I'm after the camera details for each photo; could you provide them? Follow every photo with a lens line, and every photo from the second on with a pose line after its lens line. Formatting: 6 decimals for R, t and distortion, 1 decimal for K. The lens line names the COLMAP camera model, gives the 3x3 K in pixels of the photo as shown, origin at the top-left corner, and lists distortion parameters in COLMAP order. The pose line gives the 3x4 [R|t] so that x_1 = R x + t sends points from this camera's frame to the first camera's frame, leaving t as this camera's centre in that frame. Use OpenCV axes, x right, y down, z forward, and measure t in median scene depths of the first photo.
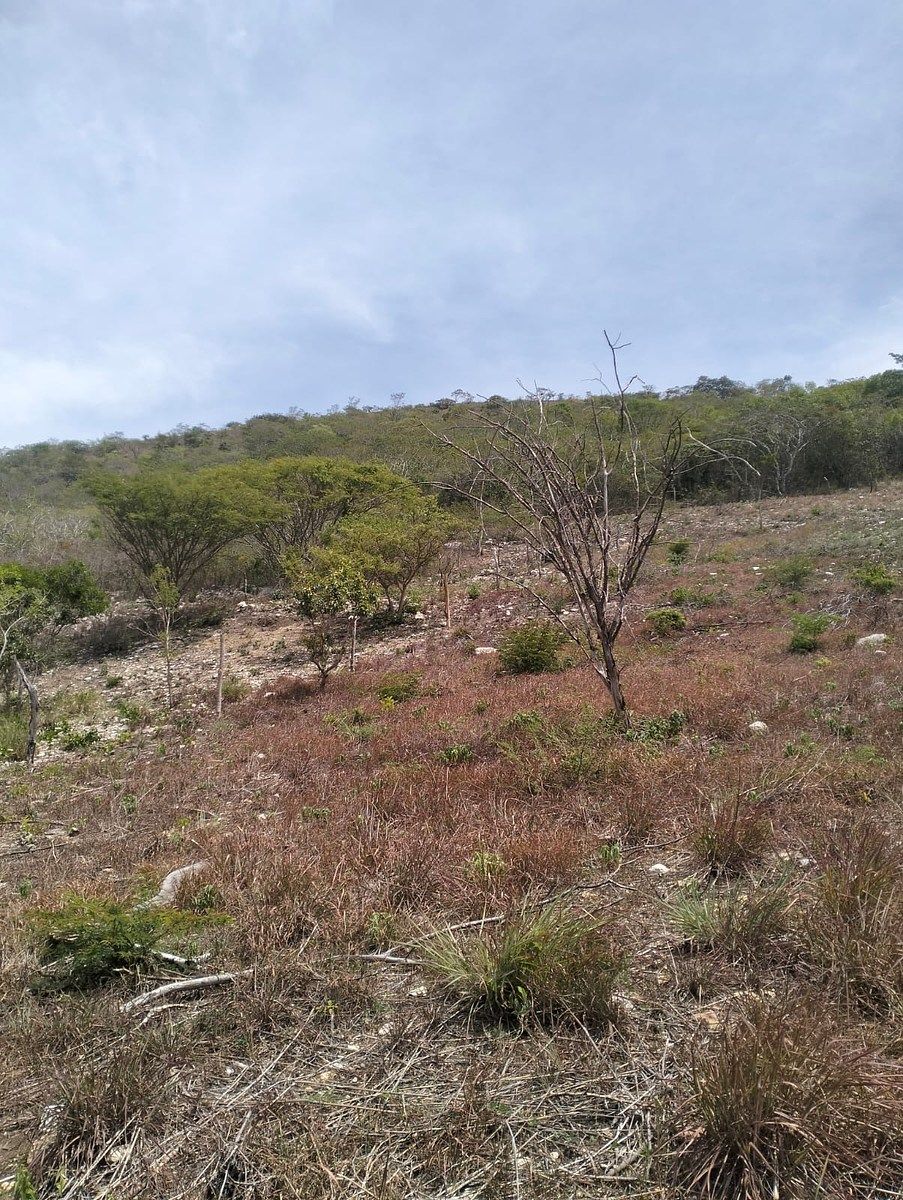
lens RADIAL K [[961.2, 0, 447.5], [0, 961.2, 601.2], [0, 0, 1]] dist [0.079225, -0.151799]
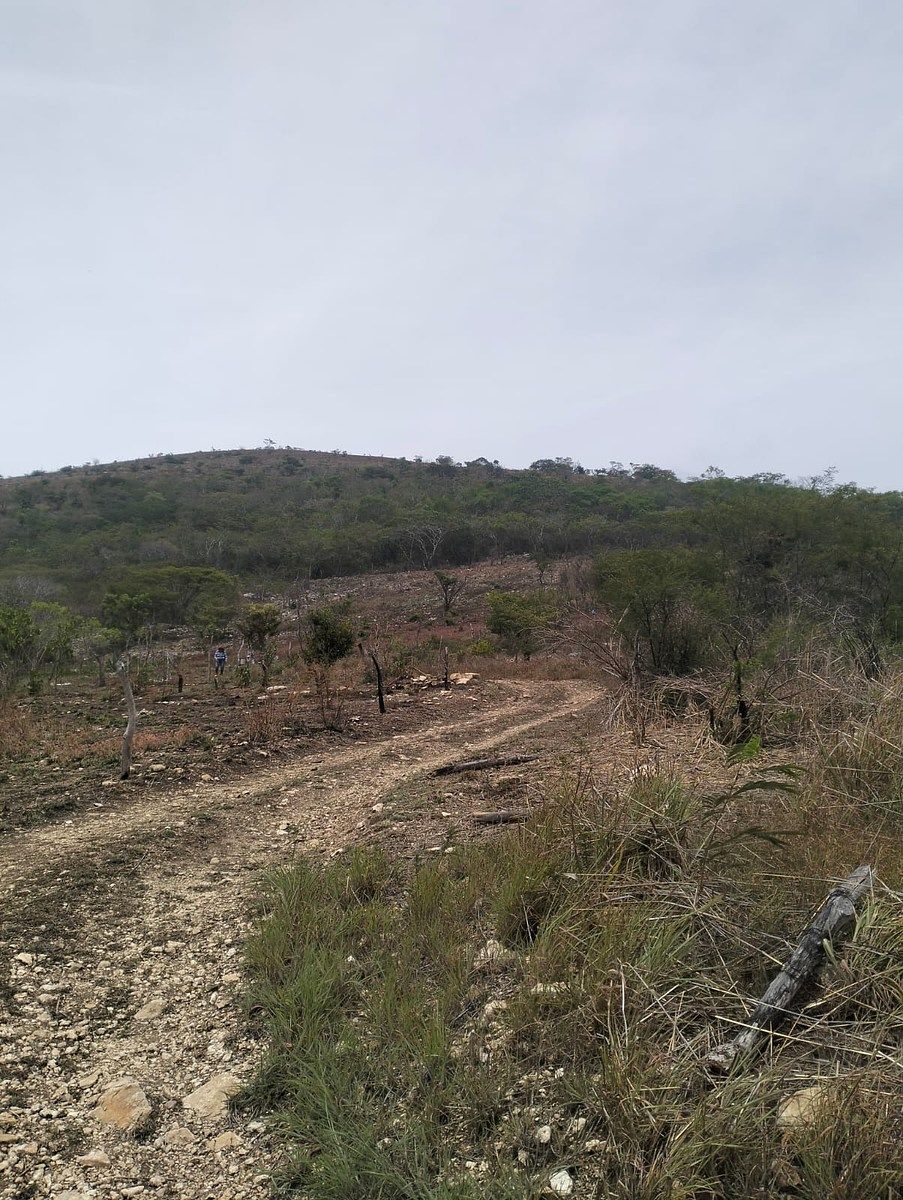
lens RADIAL K [[959.8, 0, 430.6], [0, 959.8, 614.5], [0, 0, 1]] dist [0.051567, -0.139569]
pose [[0.983793, 0.002146, 0.179297, 0.055108], [-0.002299, 0.999997, 0.000645, -0.066514], [-0.179295, -0.001047, 0.983795, -2.488164]]
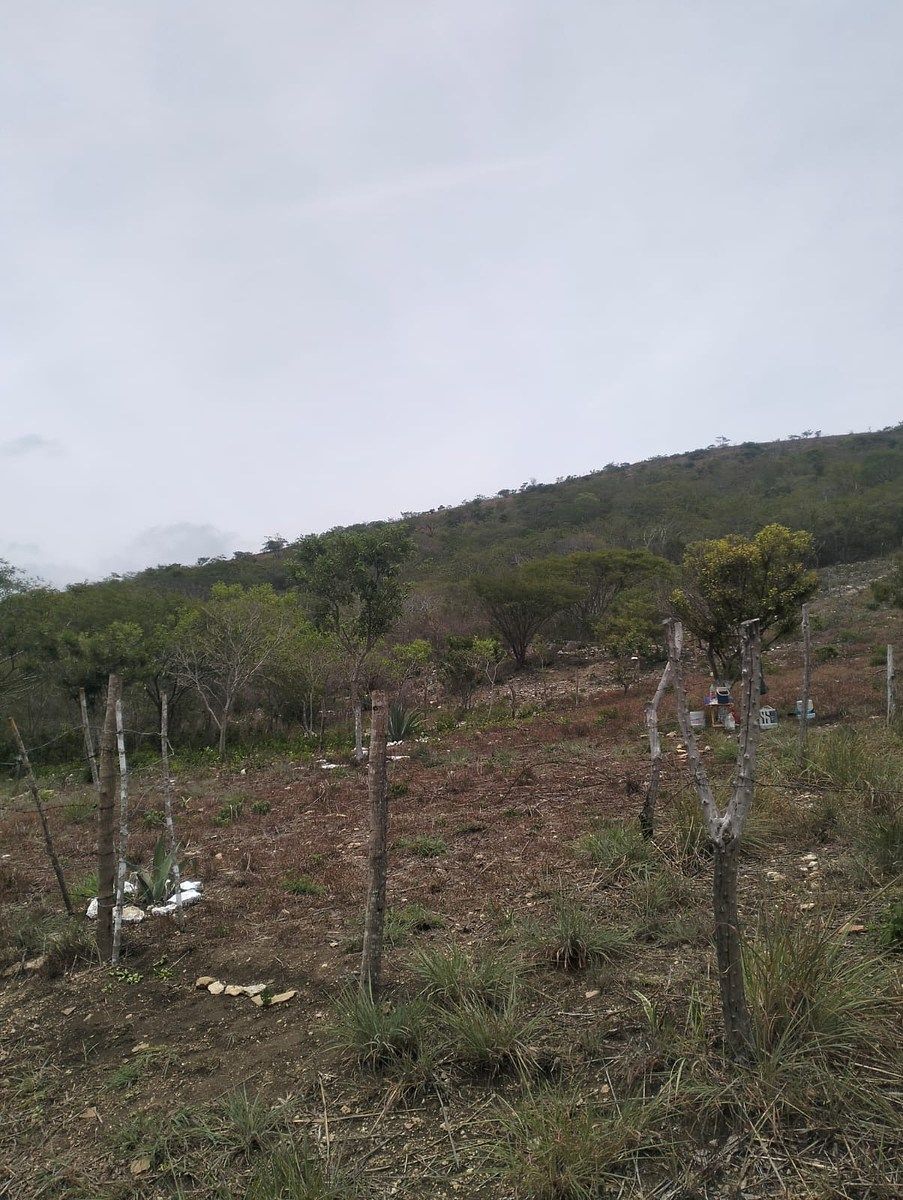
lens RADIAL K [[961.2, 0, 447.5], [0, 961.2, 601.2], [0, 0, 1]] dist [0.079225, -0.151799]
pose [[0.962411, -0.054991, -0.265971, 0.044334], [0.042486, 0.997714, -0.052548, -0.008034], [0.268252, 0.039273, 0.962548, -0.824170]]
